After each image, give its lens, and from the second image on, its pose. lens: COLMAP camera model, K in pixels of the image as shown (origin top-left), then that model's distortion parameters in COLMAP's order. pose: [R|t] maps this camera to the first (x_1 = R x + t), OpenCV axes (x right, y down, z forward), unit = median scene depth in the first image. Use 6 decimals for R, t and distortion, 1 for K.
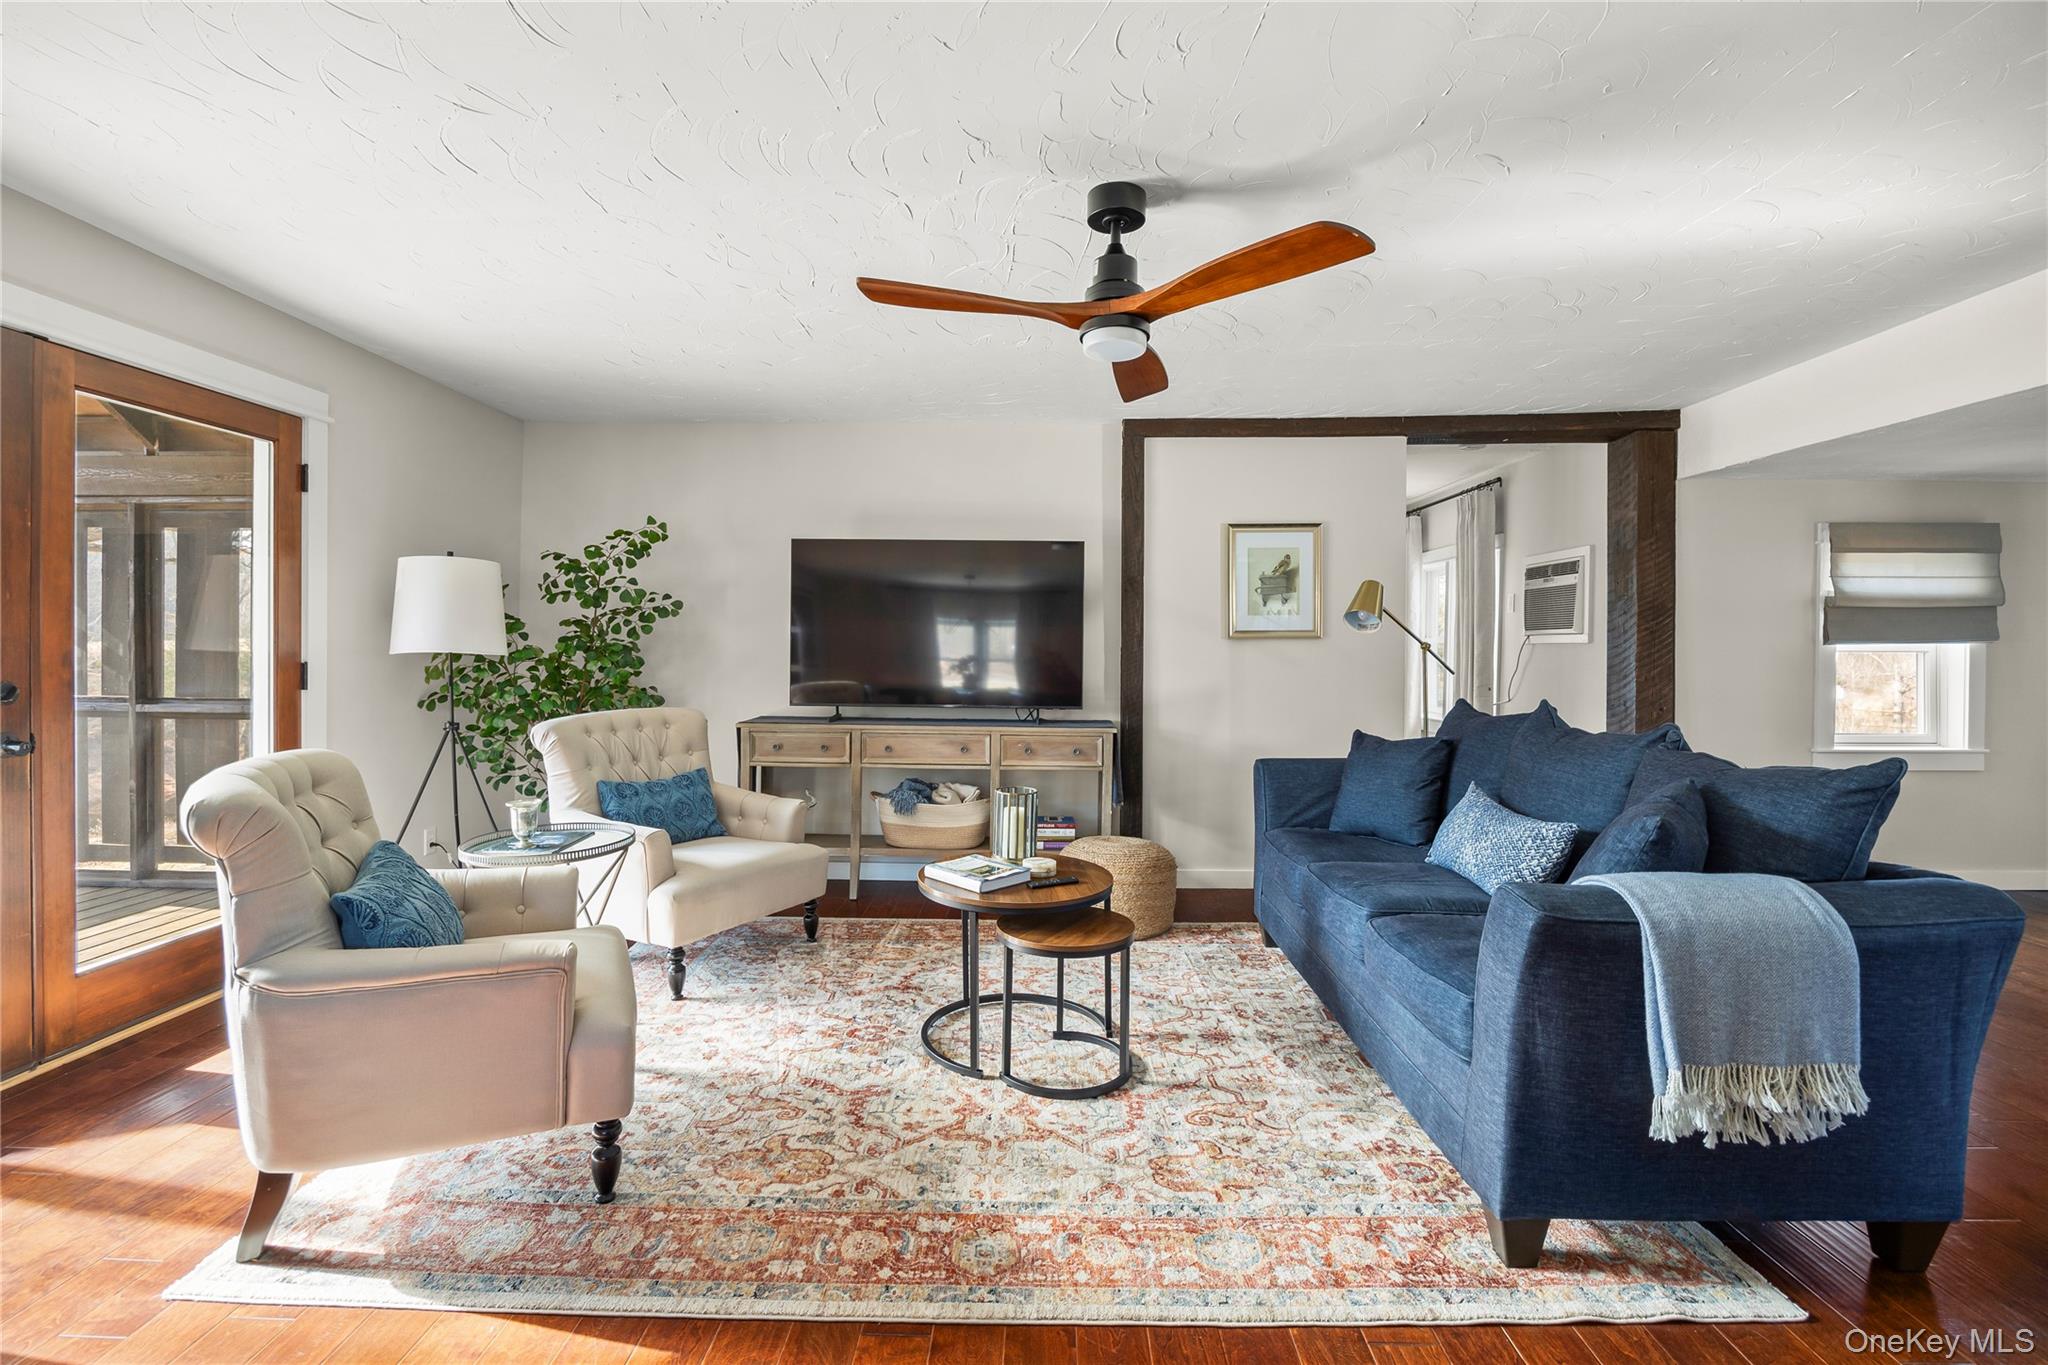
lens RADIAL K [[892.9, 0, 1016.6], [0, 892.9, 649.5], [0, 0, 1]] dist [-0.014625, 0.000457]
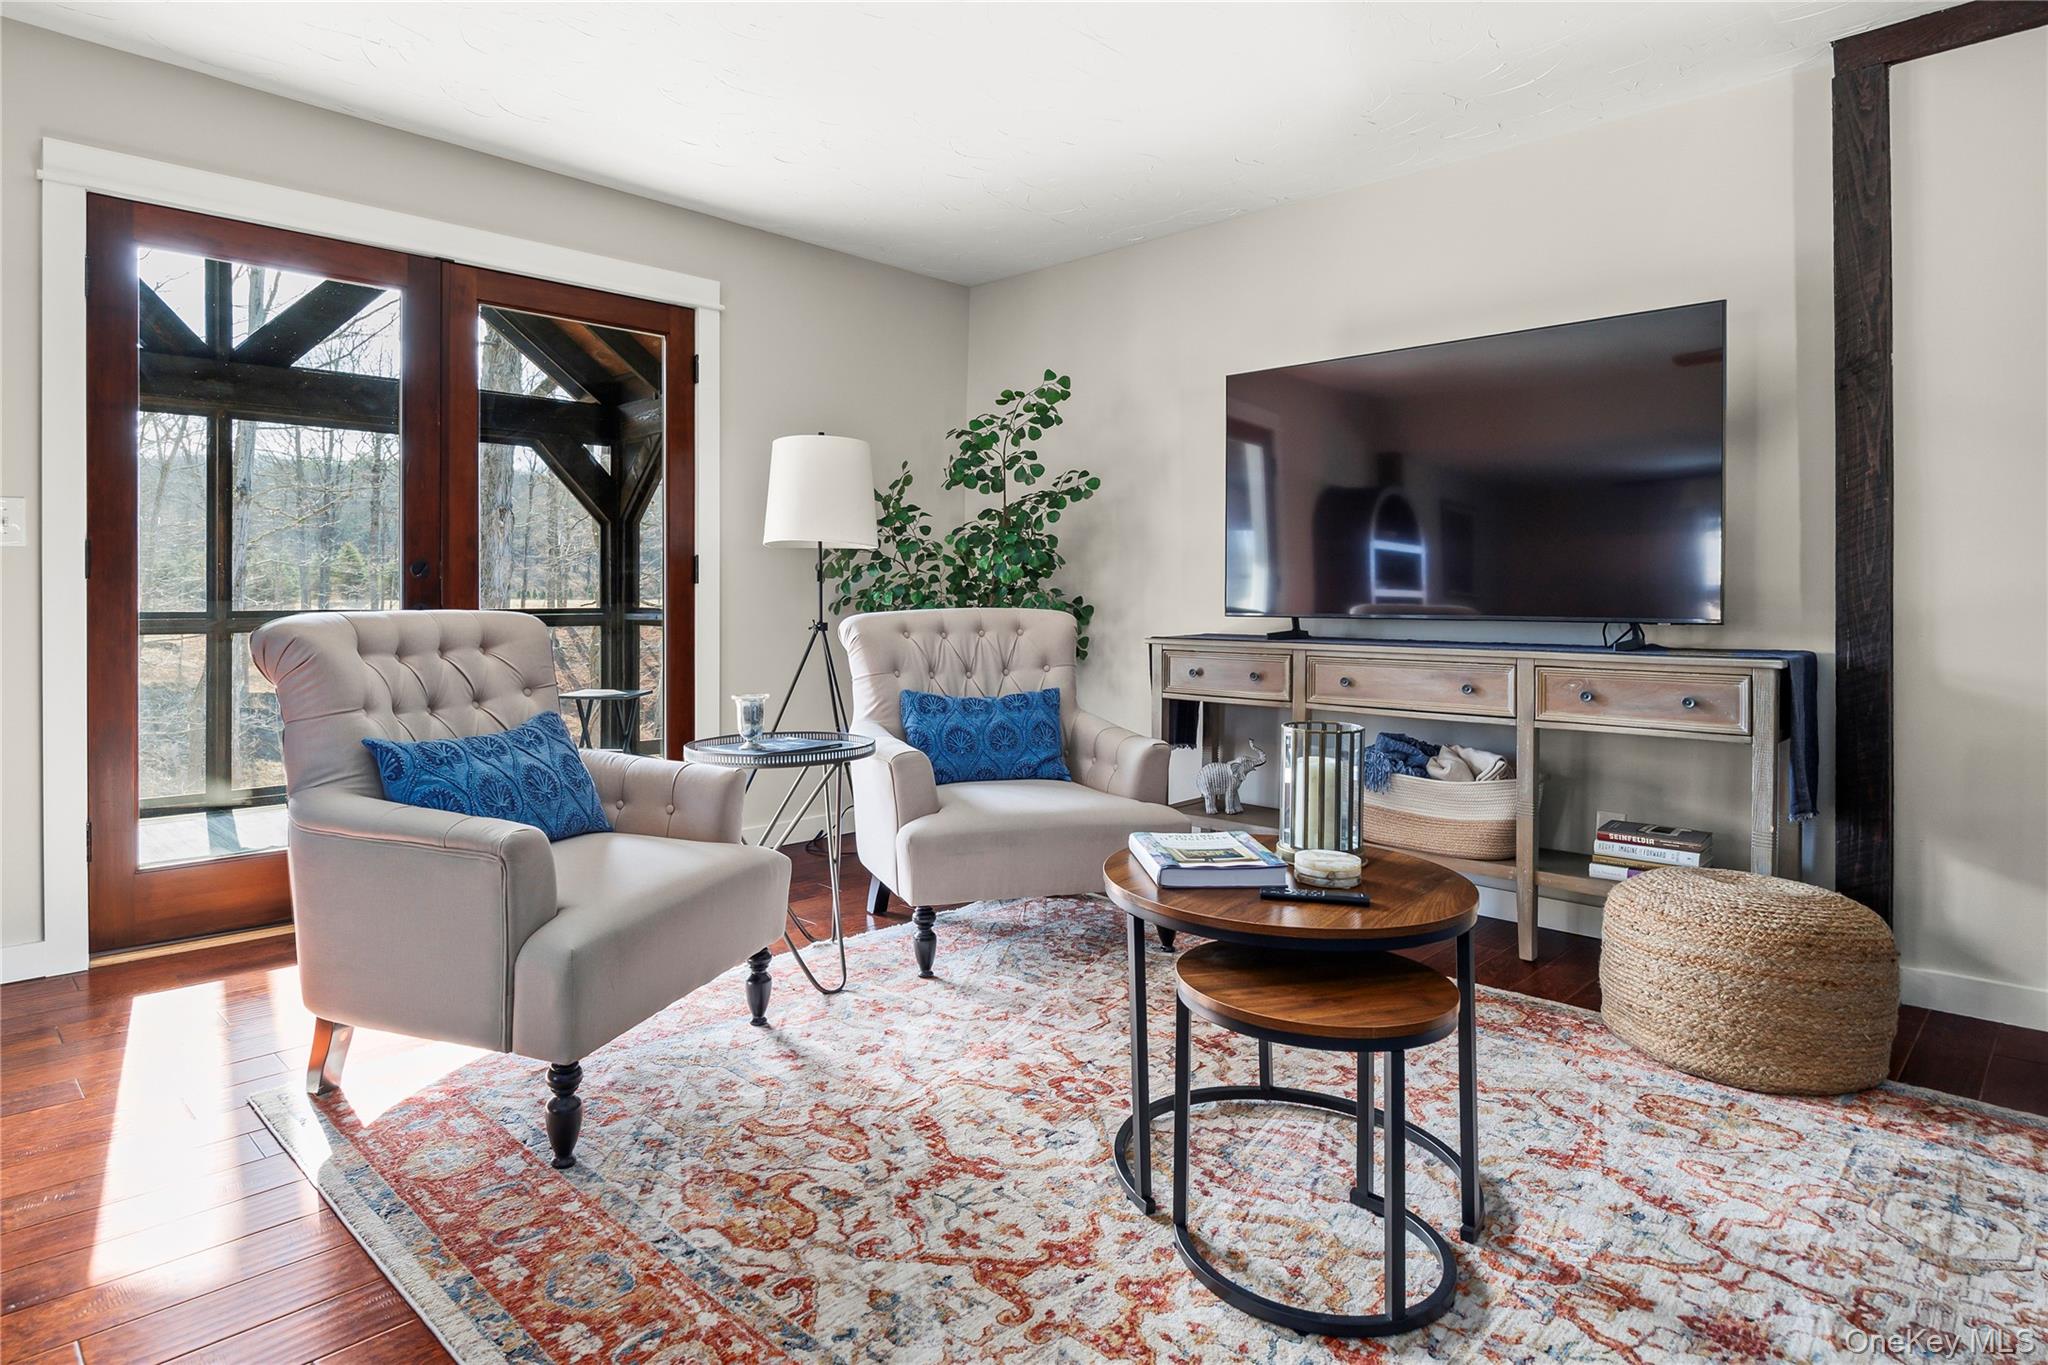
lens RADIAL K [[1130.8, 0, 949.1], [0, 1130.8, 595.2], [0, 0, 1]] dist [-0.016550, 0.002802]
pose [[0.712420, -0.010147, -0.701680, 0.284861], [0.005146, 0.999944, -0.009236, 0.073313], [0.701735, 0.002969, 0.712432, 0.307185]]
